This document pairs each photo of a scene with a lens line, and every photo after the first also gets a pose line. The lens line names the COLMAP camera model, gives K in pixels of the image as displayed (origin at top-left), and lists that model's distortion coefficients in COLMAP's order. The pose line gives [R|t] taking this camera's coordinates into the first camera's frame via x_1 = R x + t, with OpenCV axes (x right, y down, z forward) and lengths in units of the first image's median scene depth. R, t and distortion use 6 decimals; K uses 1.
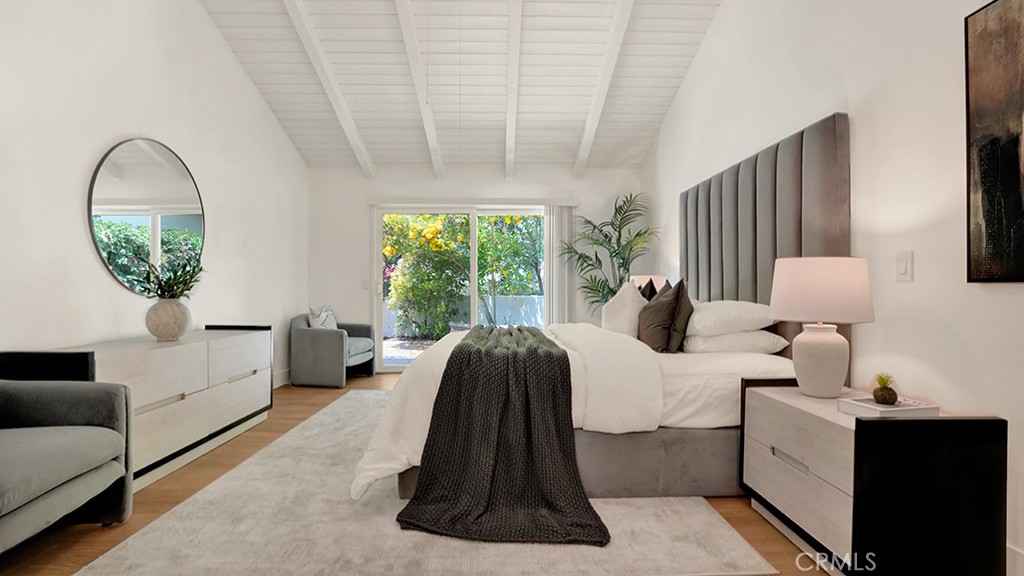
lens RADIAL K [[476.1, 0, 511.7], [0, 476.1, 284.5], [0, 0, 1]] dist [-0.045126, 0.009899]
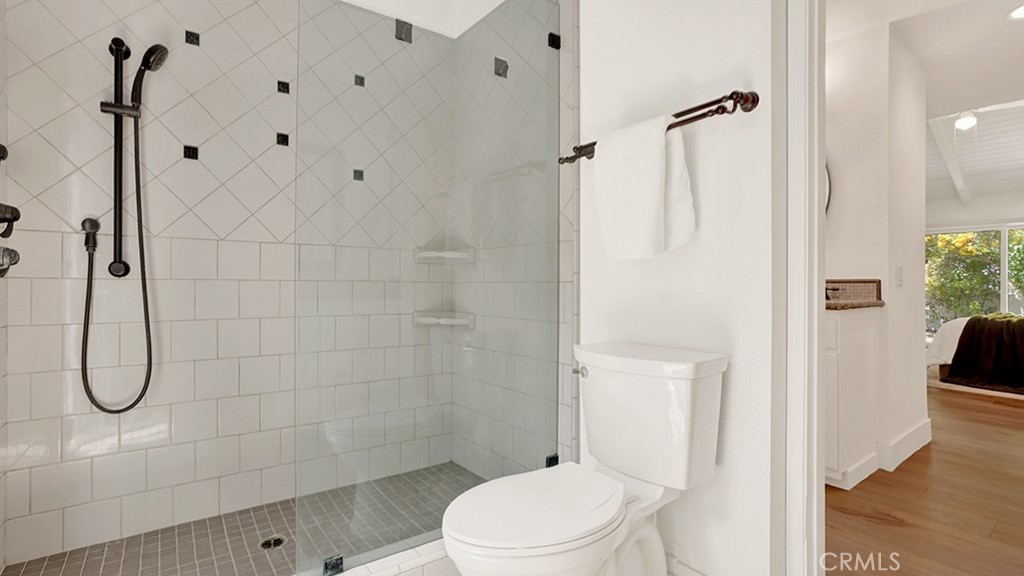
lens RADIAL K [[476.1, 0, 516.3], [0, 476.1, 278.4], [0, 0, 1]] dist [-0.045126, 0.009899]
pose [[0.588107, -0.004739, -0.808769, 0.105951], [0.001005, 0.999986, -0.005129, -0.009853], [0.808782, 0.002204, 0.588104, -0.575463]]
